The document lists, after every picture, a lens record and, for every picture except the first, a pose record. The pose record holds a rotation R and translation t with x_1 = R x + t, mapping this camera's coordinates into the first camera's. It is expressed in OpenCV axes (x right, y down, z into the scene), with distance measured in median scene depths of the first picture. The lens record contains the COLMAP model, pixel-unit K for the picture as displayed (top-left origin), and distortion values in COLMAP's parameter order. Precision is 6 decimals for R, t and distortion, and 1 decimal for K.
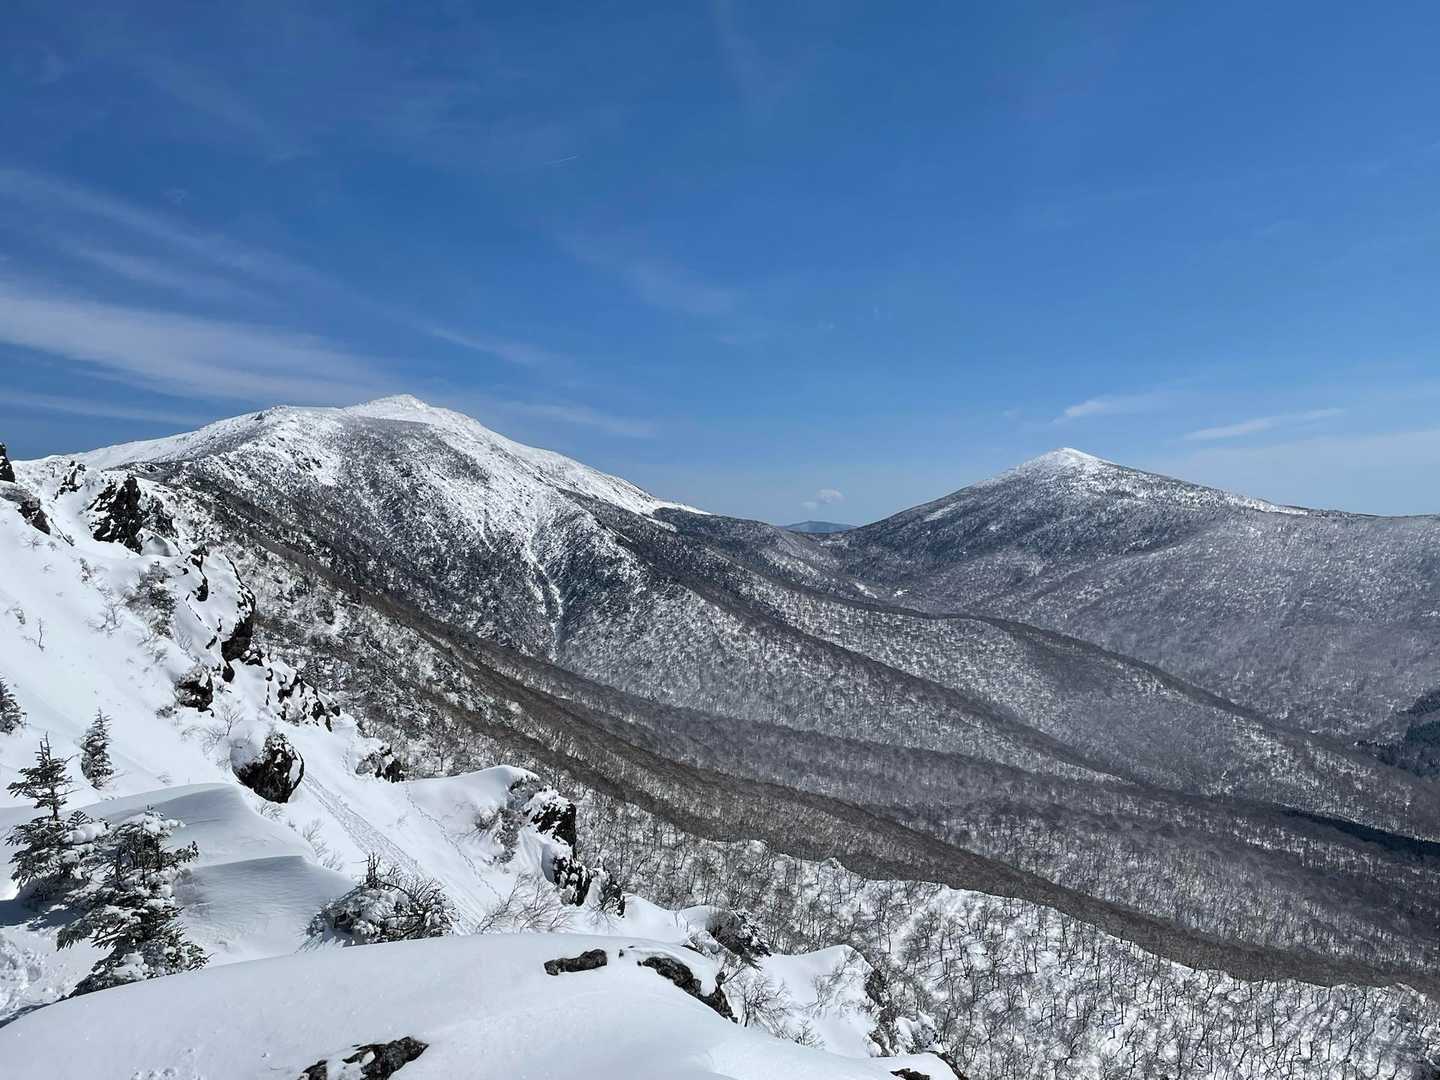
lens RADIAL K [[1296.4, 0, 763.9], [0, 1296.4, 503.6], [0, 0, 1]] dist [0.084518, -0.094264]
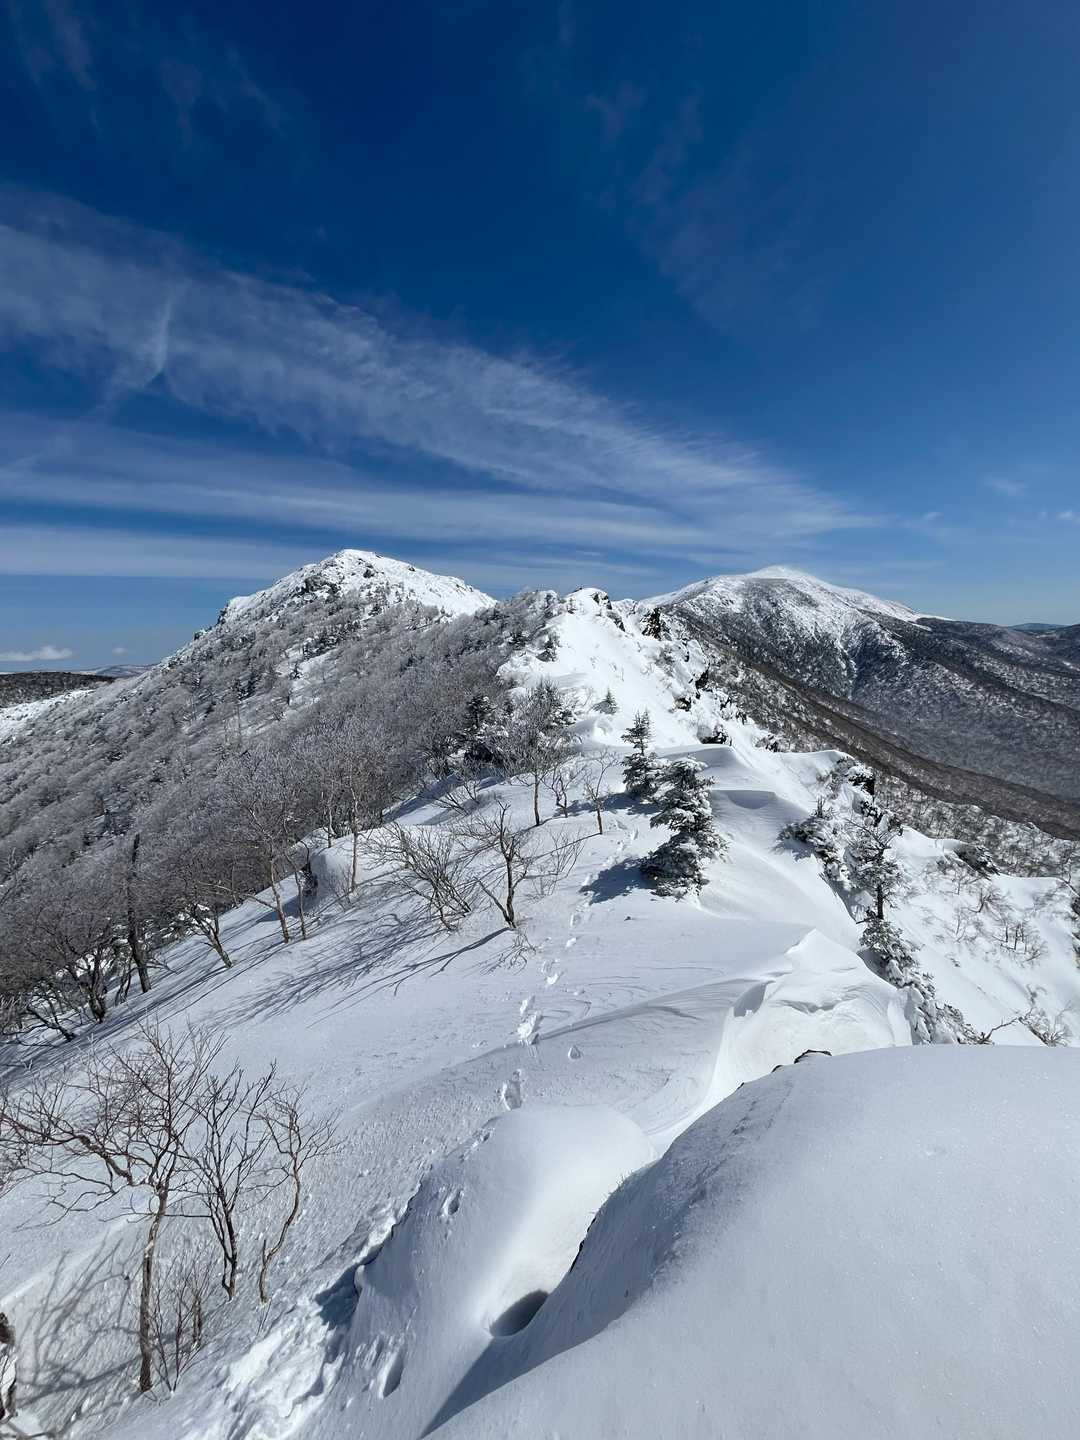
lens RADIAL K [[1296.4, 0, 539.2], [0, 1296.4, 718.9], [0, 0, 1]] dist [0.084518, -0.094264]
pose [[0.821799, 0.081148, -0.563970, 0.513325], [0.020691, 0.984903, 0.171864, -0.179655], [0.569402, -0.152907, 0.807713, -0.772587]]
